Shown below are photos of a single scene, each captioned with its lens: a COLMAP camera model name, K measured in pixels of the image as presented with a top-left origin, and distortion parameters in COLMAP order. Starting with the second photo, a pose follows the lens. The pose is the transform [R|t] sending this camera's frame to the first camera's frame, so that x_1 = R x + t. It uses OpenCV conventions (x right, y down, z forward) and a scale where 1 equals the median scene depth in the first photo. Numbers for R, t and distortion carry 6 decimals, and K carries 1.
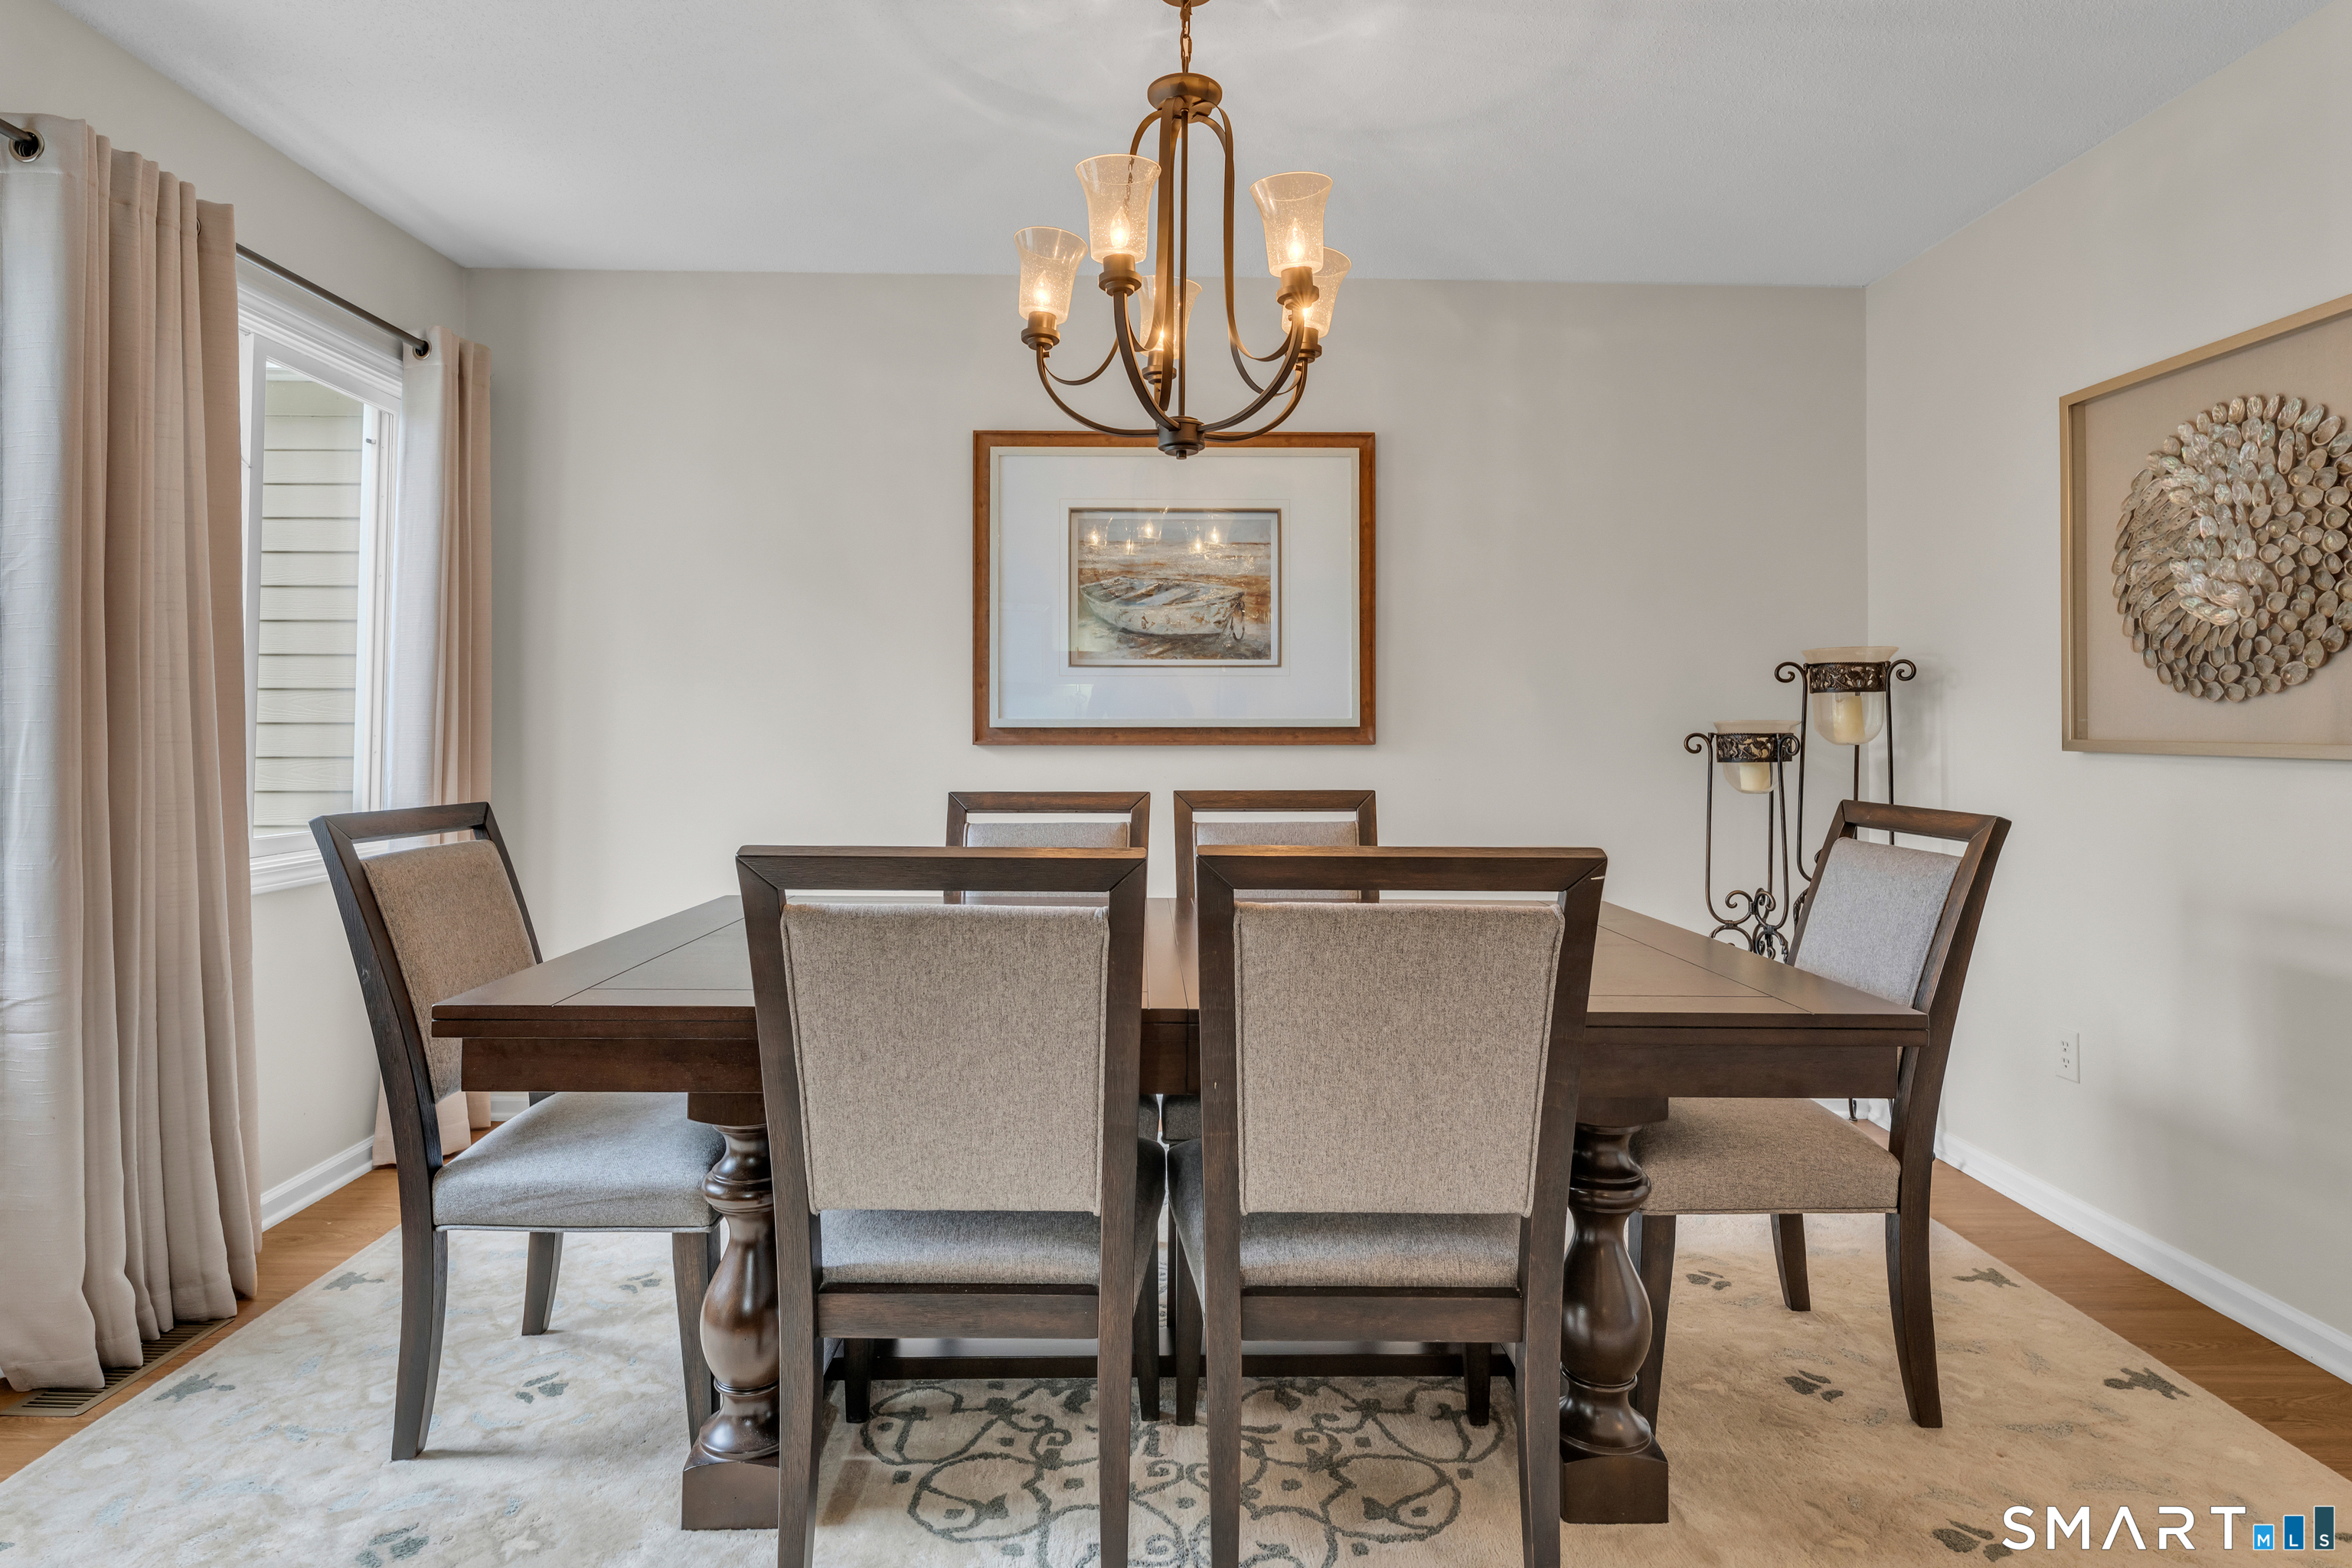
lens RADIAL K [[1233.0, 0, 1172.4], [0, 1233.0, 724.0], [0, 0, 1]] dist [0.013885, -0.000482]
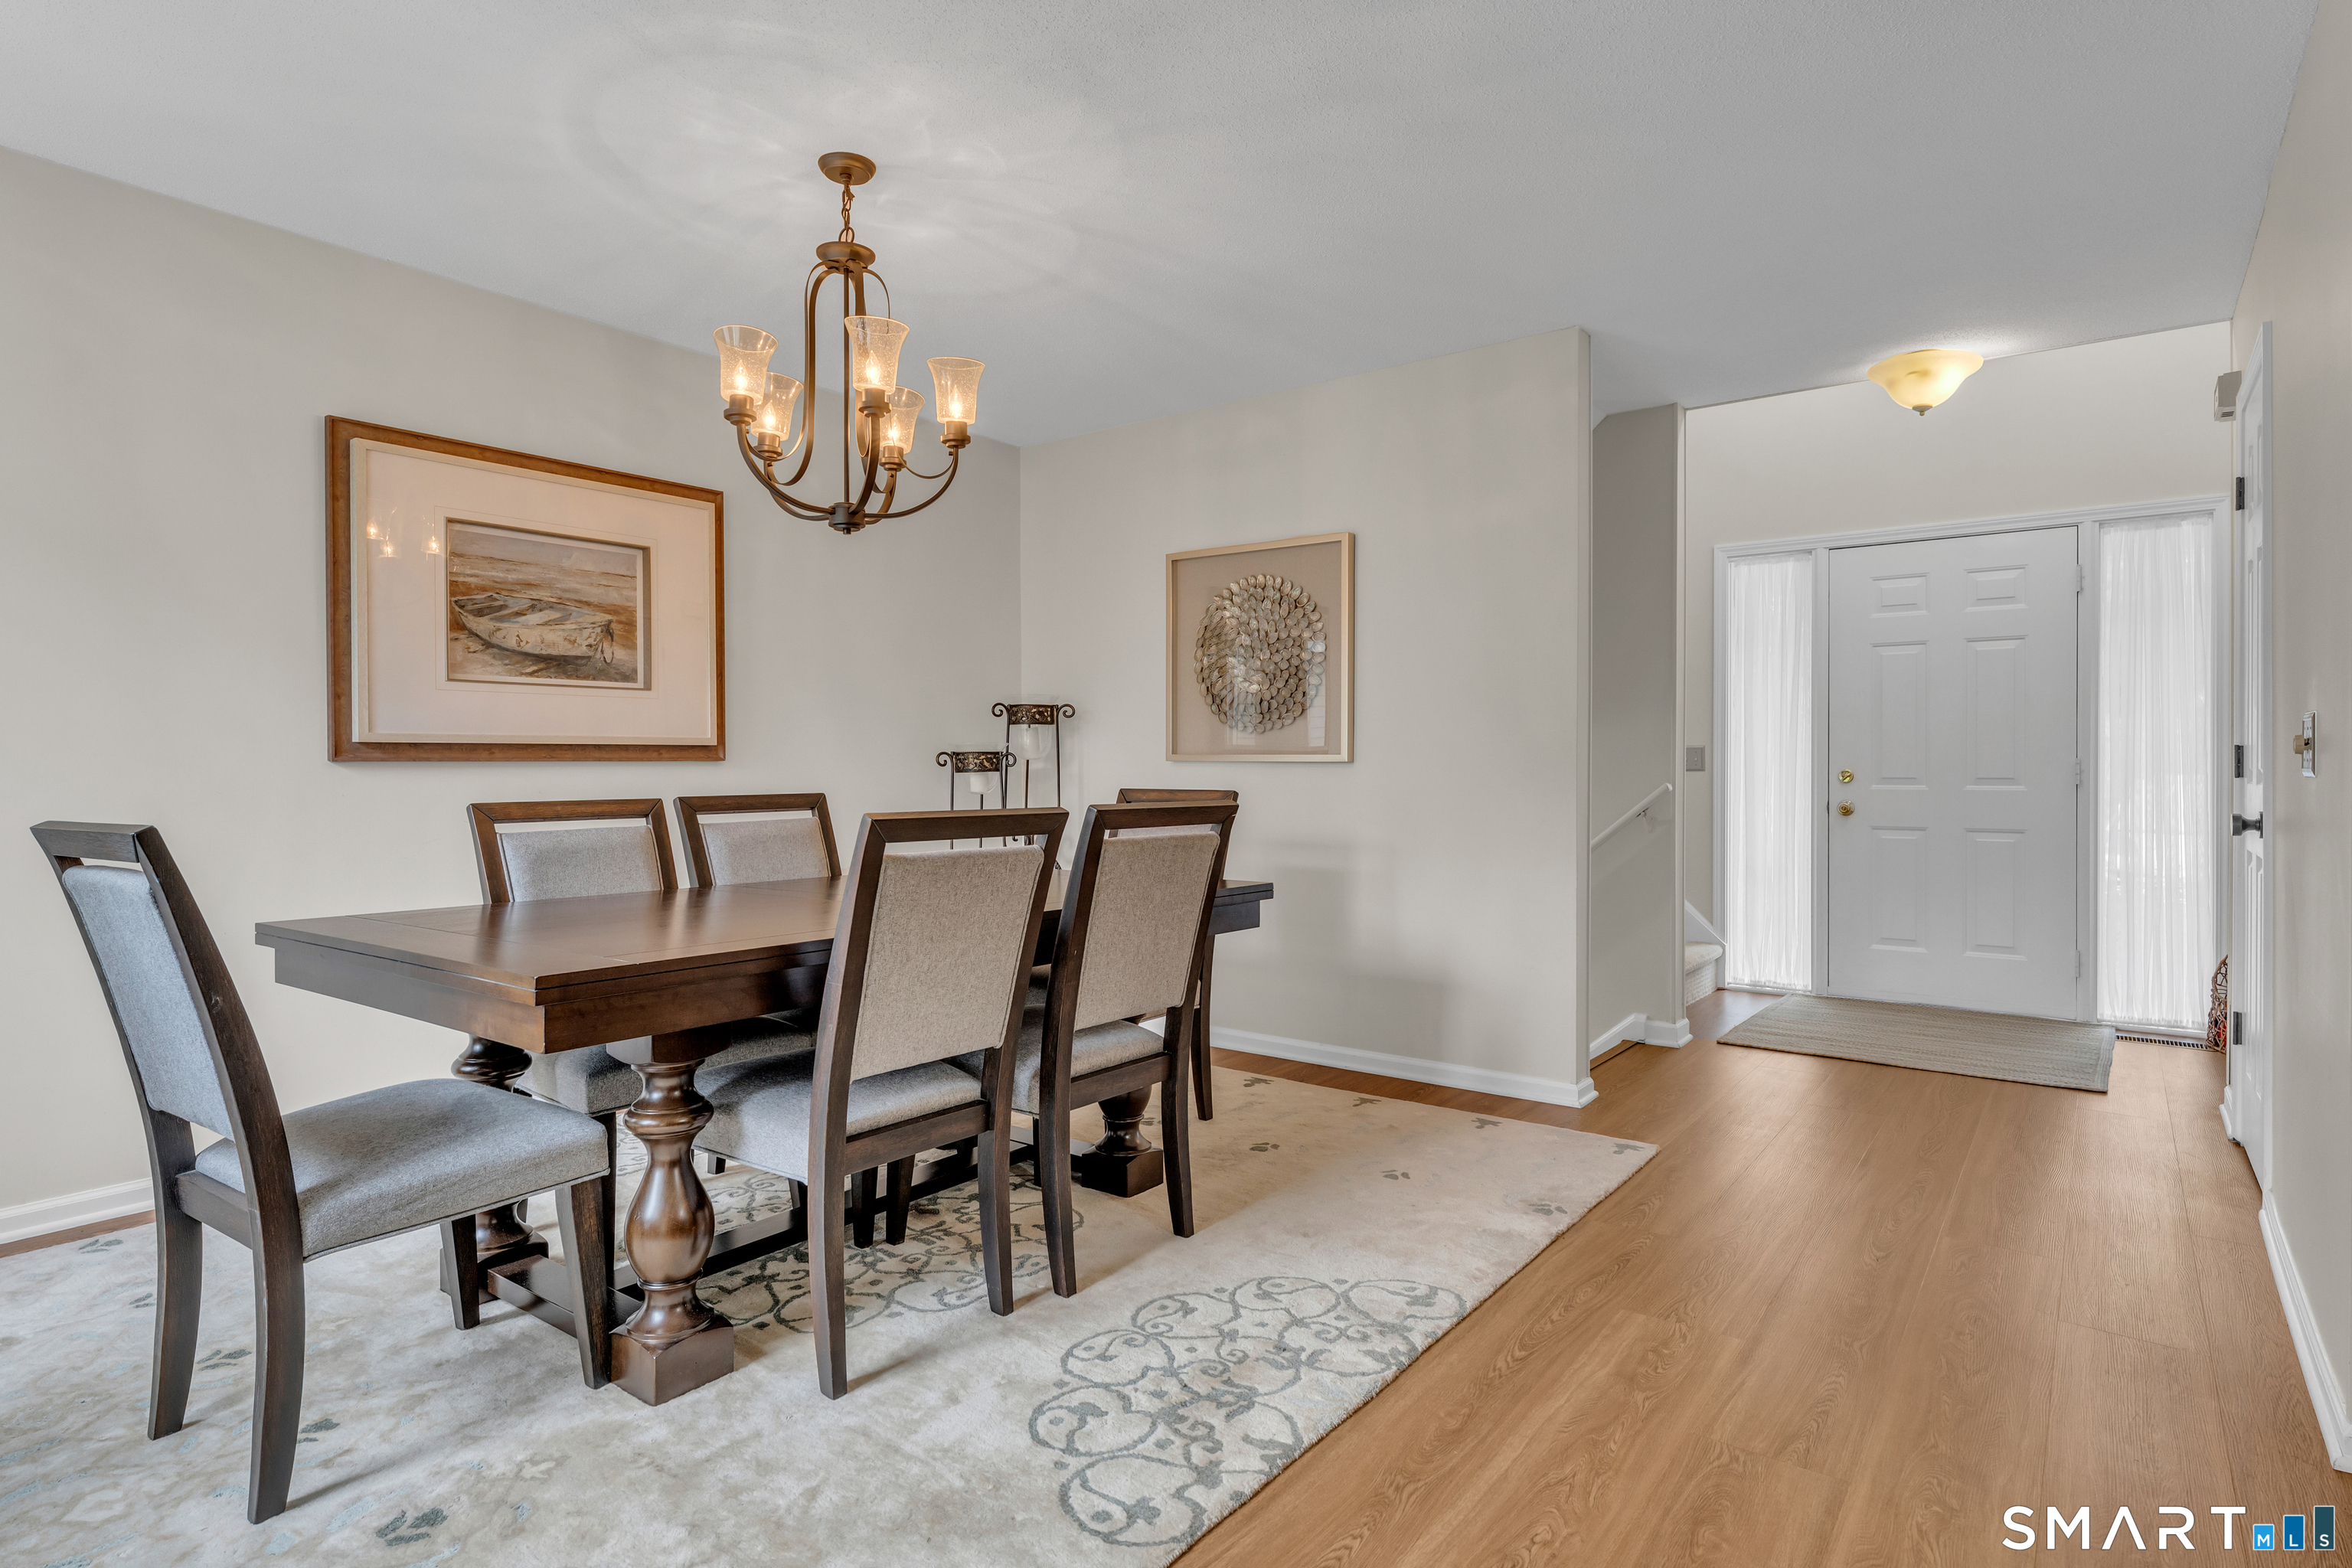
lens RADIAL K [[1217.9, 0, 1181.8], [0, 1217.9, 764.9], [0, 0, 1]] dist [0.004944, 0.000483]
pose [[0.632795, -0.003820, 0.774310, -0.575958], [-0.002082, 0.999976, 0.006635, 0.015548], [-0.774317, -0.005810, 0.632771, -0.077161]]
